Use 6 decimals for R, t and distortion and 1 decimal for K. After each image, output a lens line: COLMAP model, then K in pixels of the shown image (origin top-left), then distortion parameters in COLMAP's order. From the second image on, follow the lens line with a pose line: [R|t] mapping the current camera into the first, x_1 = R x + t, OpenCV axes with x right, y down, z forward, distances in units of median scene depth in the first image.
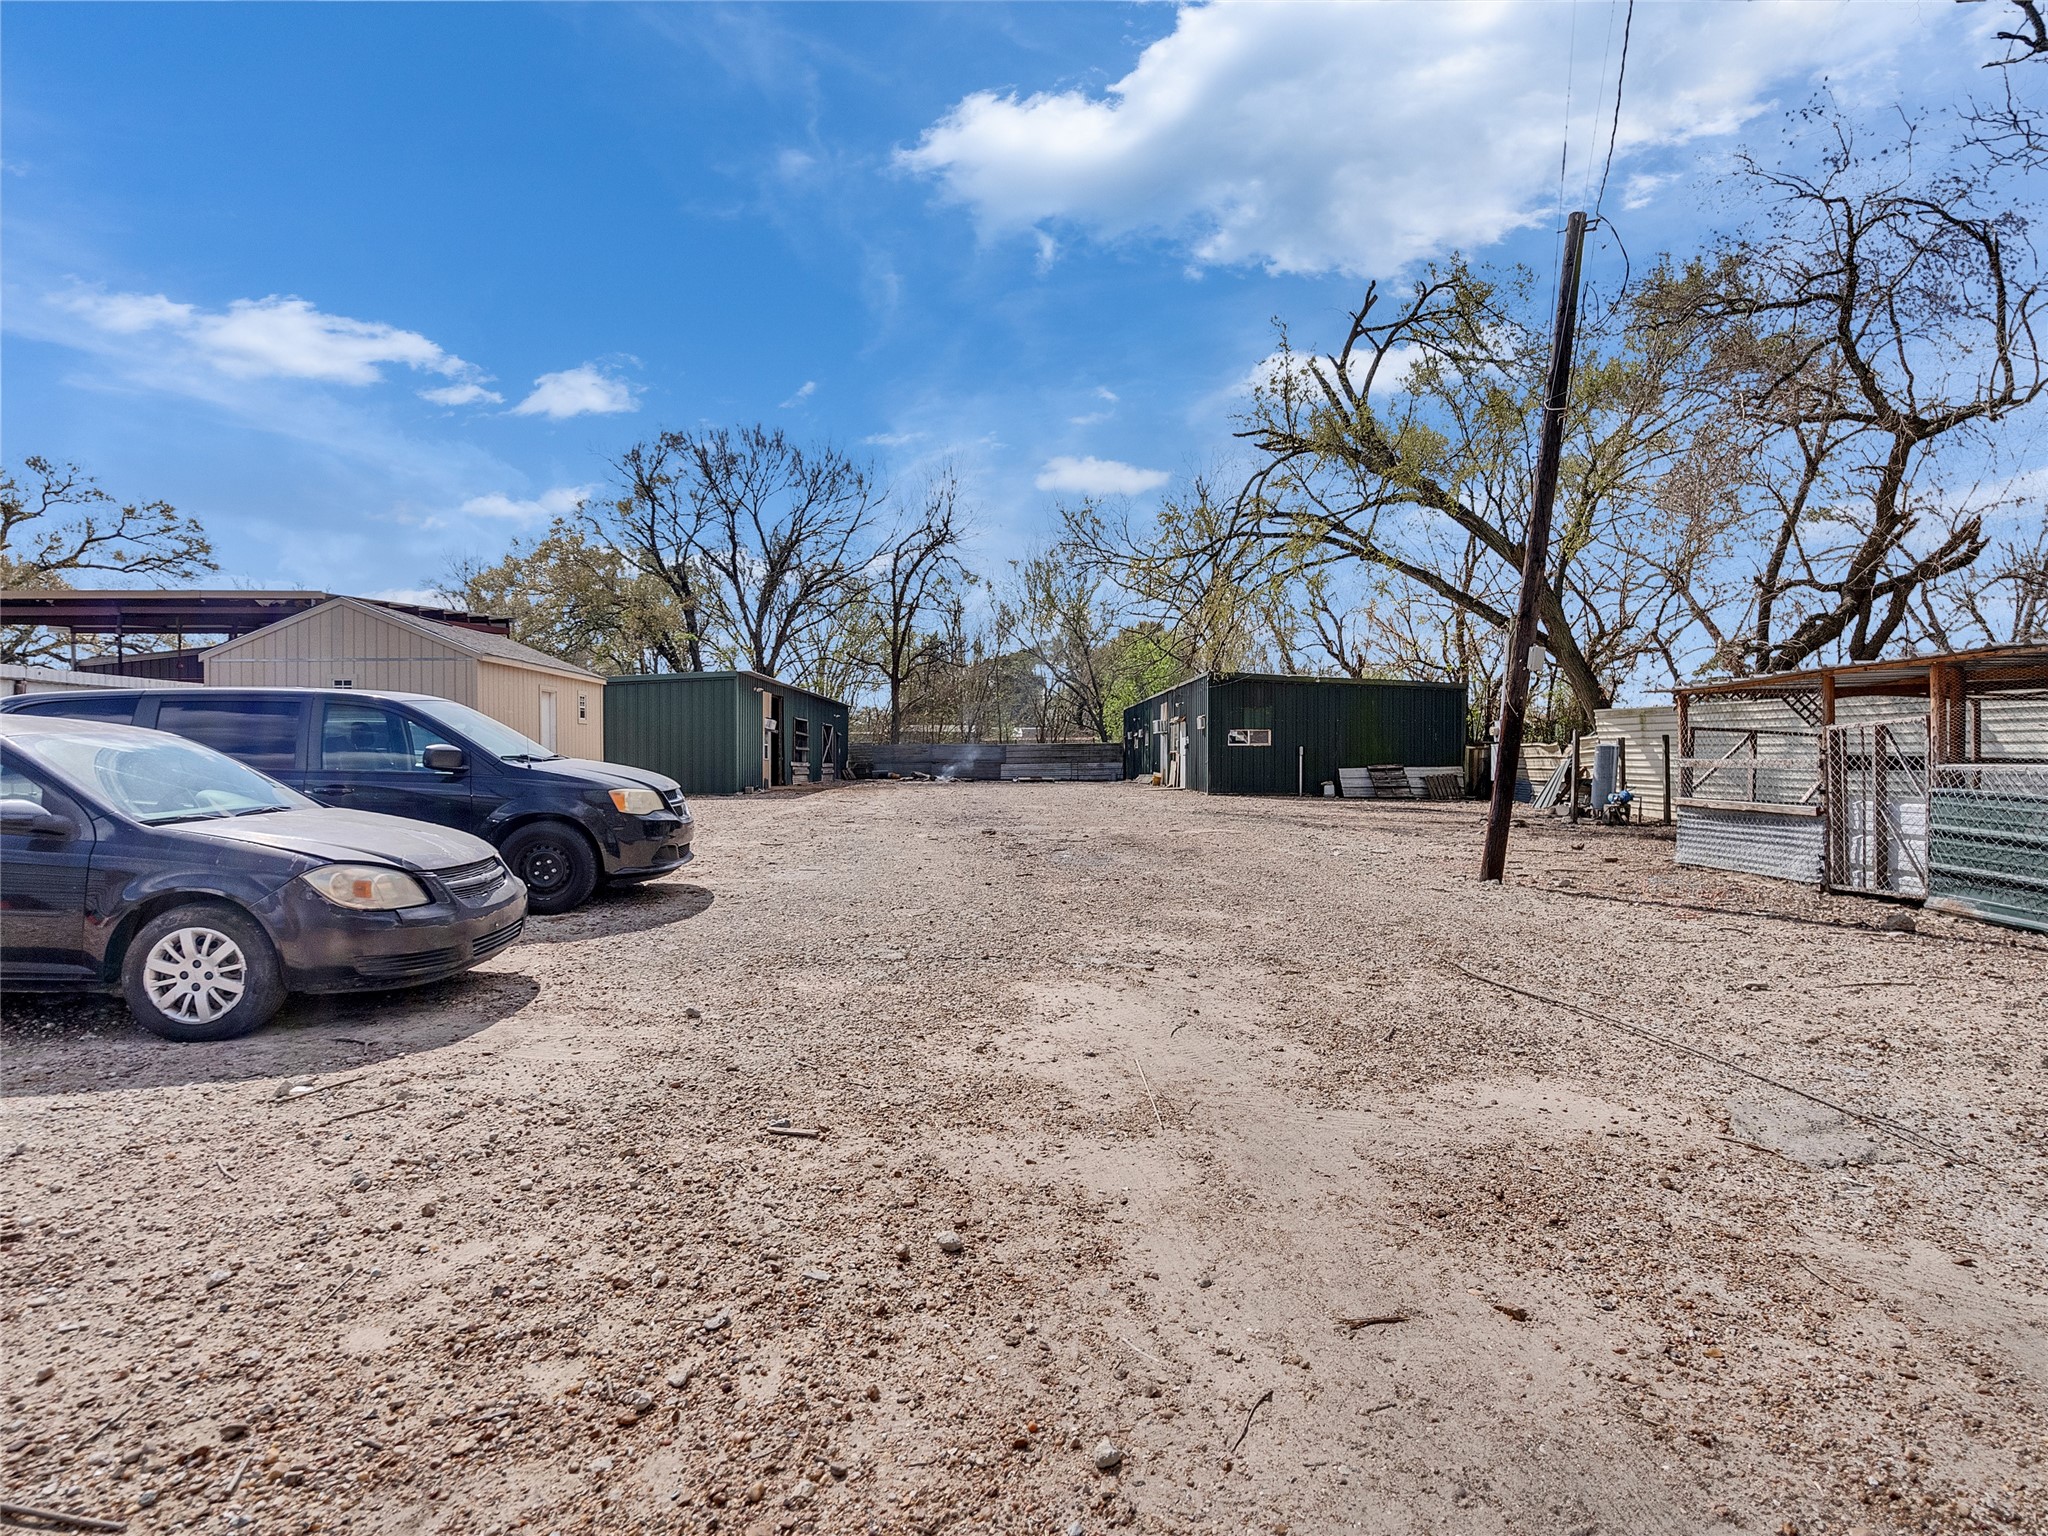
lens RADIAL K [[1044.7, 0, 1021.8], [0, 1044.7, 748.4], [0, 0, 1]] dist [-0.005380, 0.001570]
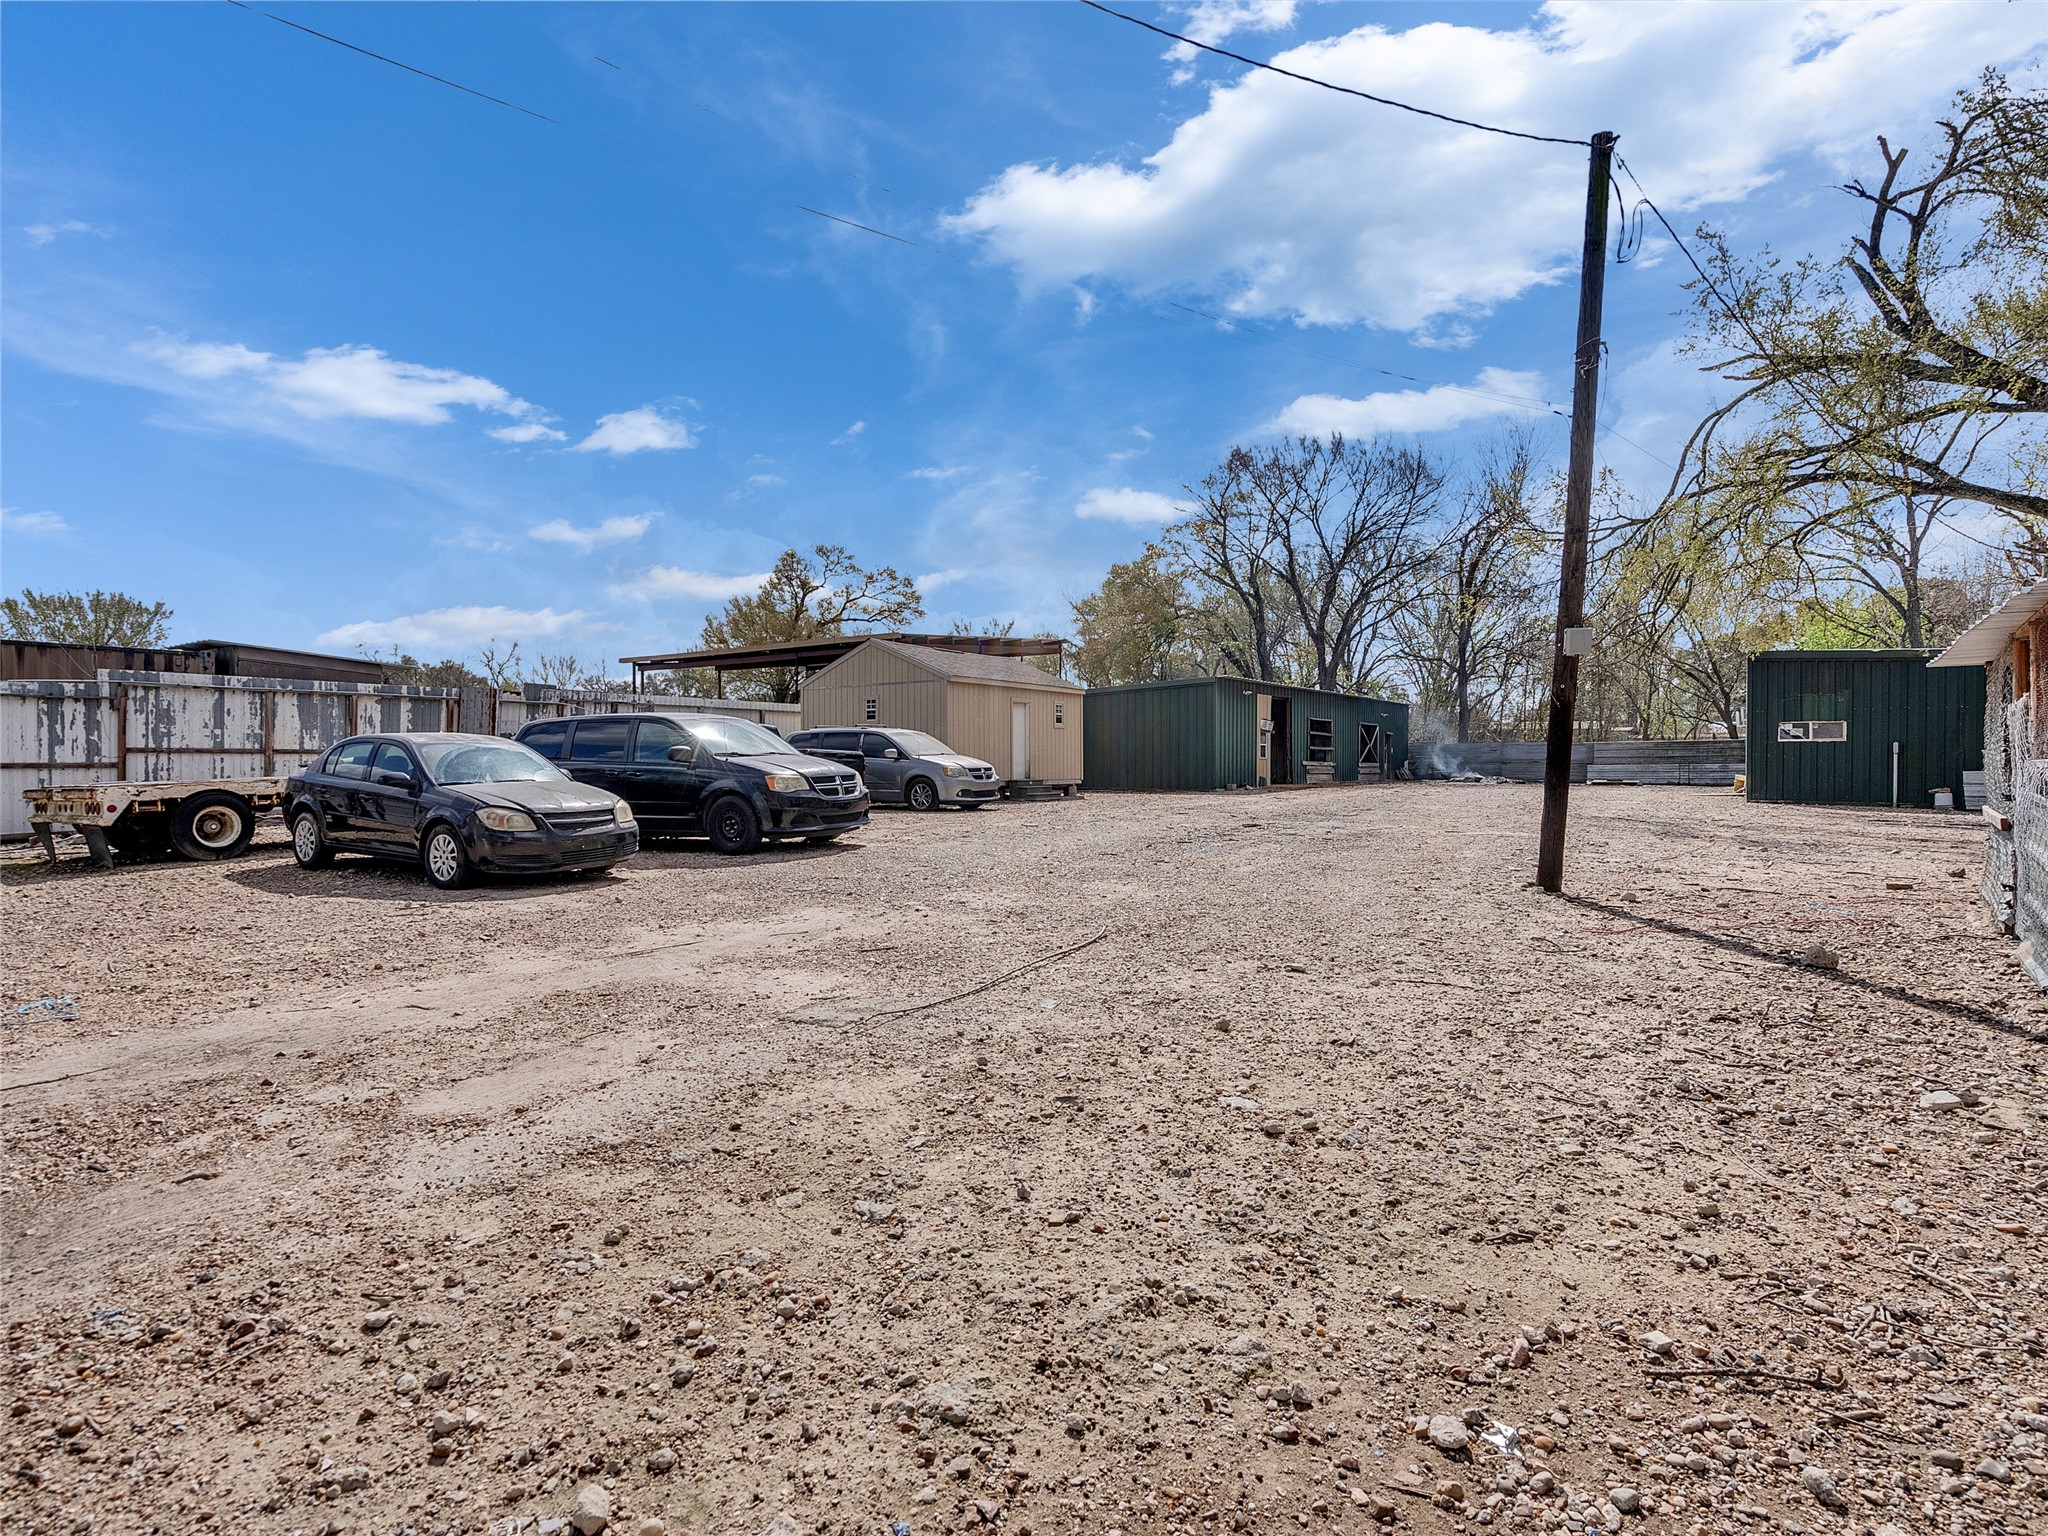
lens RADIAL K [[1044.7, 0, 1004.6], [0, 1044.7, 752.5], [0, 0, 1]] dist [-0.005380, 0.001570]
pose [[0.805724, -0.002872, -0.592284, 0.235646], [0.004785, 0.999987, 0.001661, 0.001965], [0.592271, -0.004172, 0.805728, -0.001625]]
